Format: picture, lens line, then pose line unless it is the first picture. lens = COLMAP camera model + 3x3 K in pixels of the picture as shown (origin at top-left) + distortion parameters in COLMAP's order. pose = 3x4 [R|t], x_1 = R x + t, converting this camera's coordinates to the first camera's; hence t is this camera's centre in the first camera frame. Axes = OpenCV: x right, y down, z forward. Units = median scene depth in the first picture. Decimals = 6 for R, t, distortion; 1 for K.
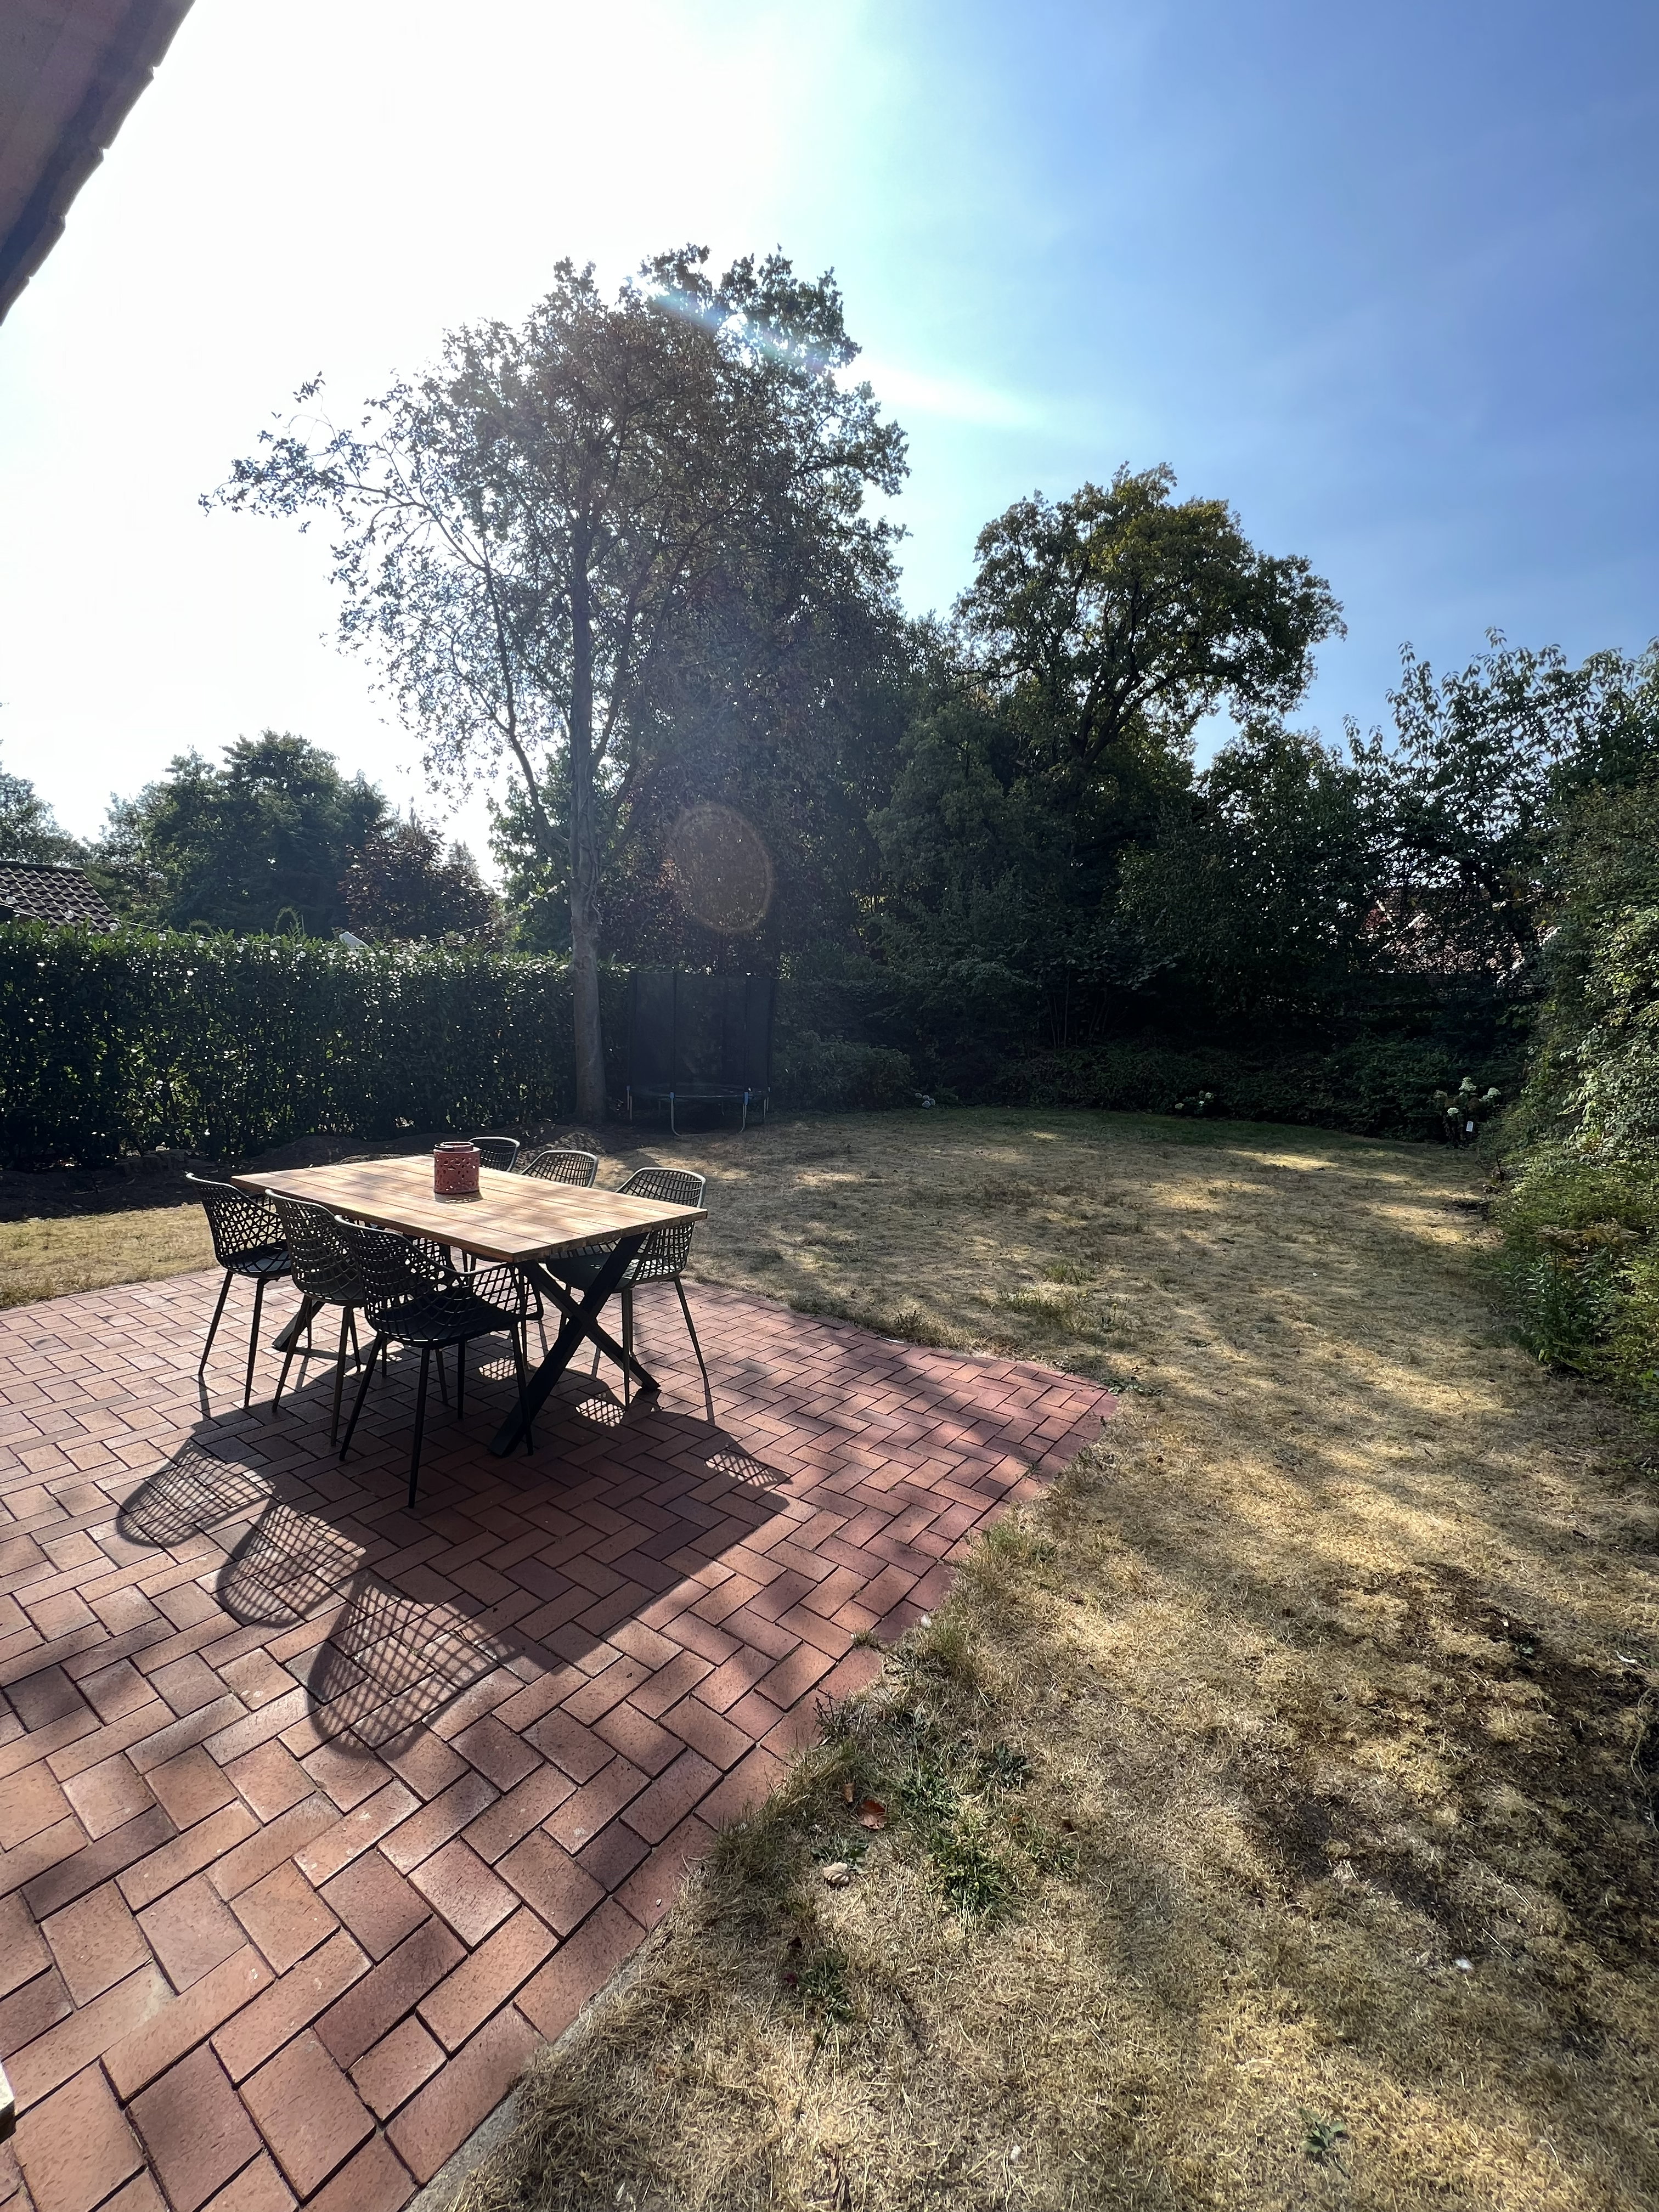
lens RADIAL K [[882.7, 0, 824.3], [0, 882.7, 1111.3], [0, 0, 1]] dist [0.000966, -0.000545]
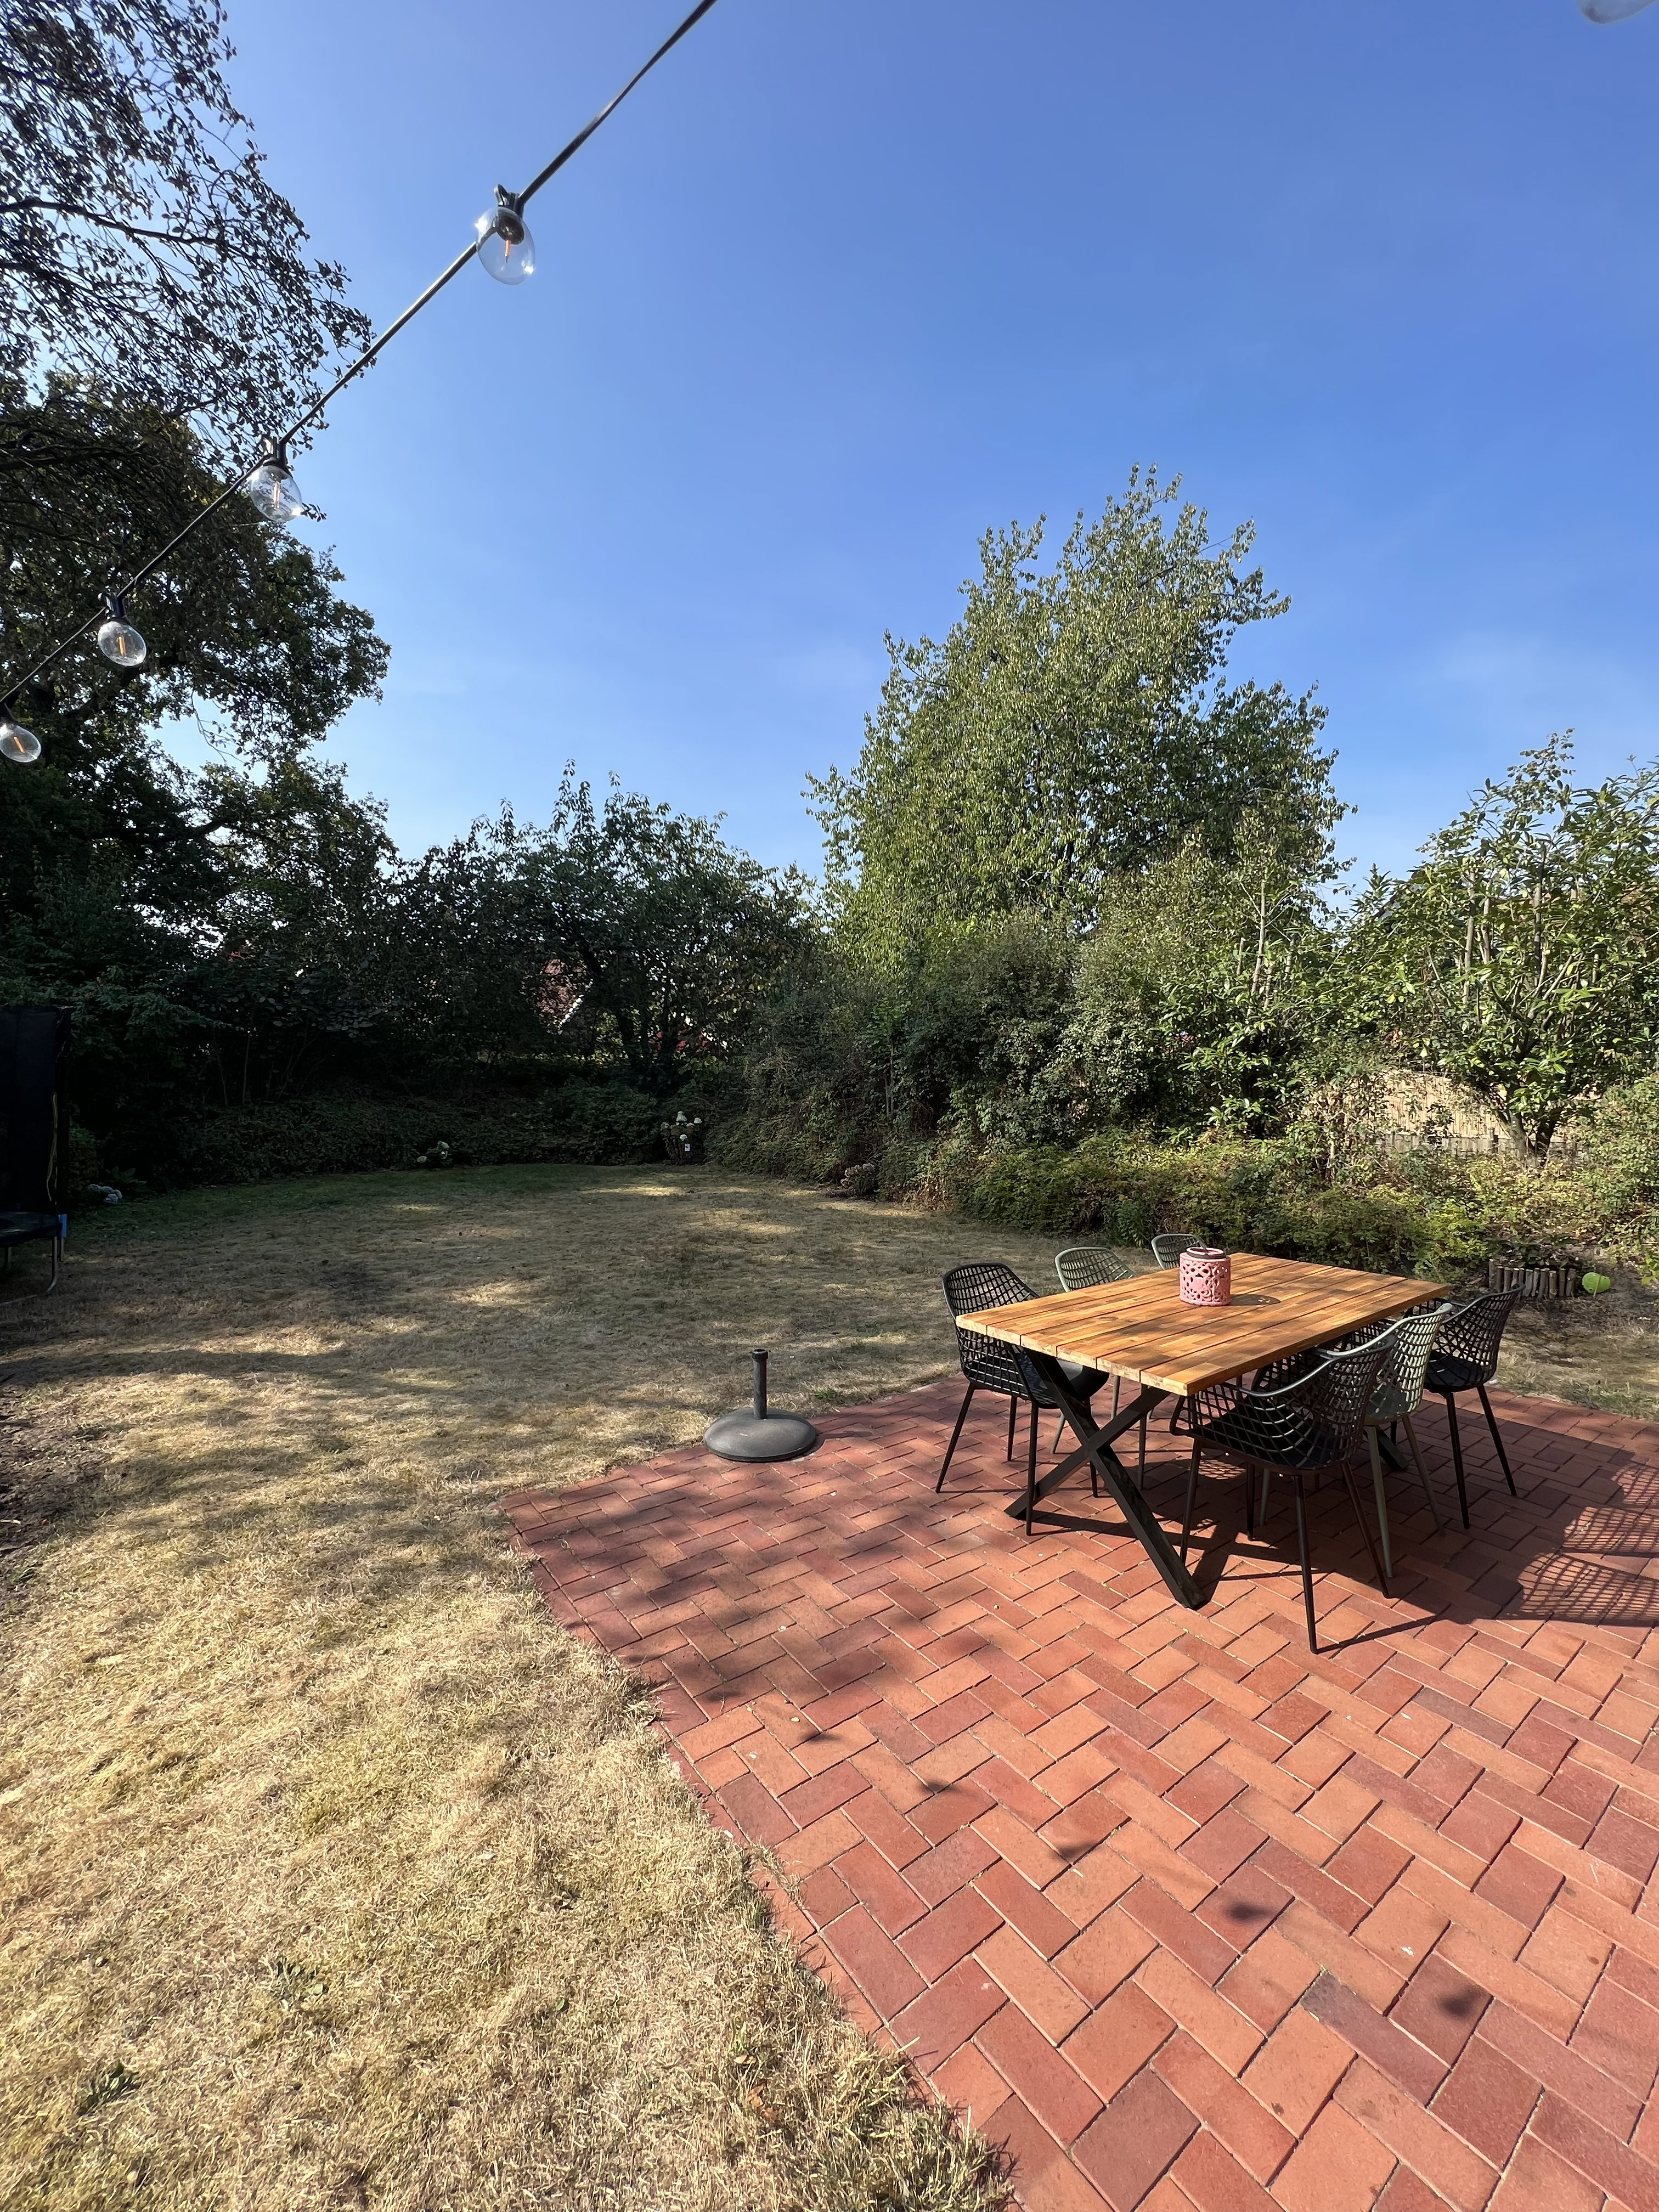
lens RADIAL K [[882.7, 0, 825.7], [0, 882.7, 1101.0], [0, 0, 1]] dist [0.000966, -0.000545]
pose [[0.310345, -0.049073, 0.949357, -1.422879], [0.096610, 0.995124, 0.019857, -0.174743], [-0.945702, 0.085555, 0.313573, 1.082469]]
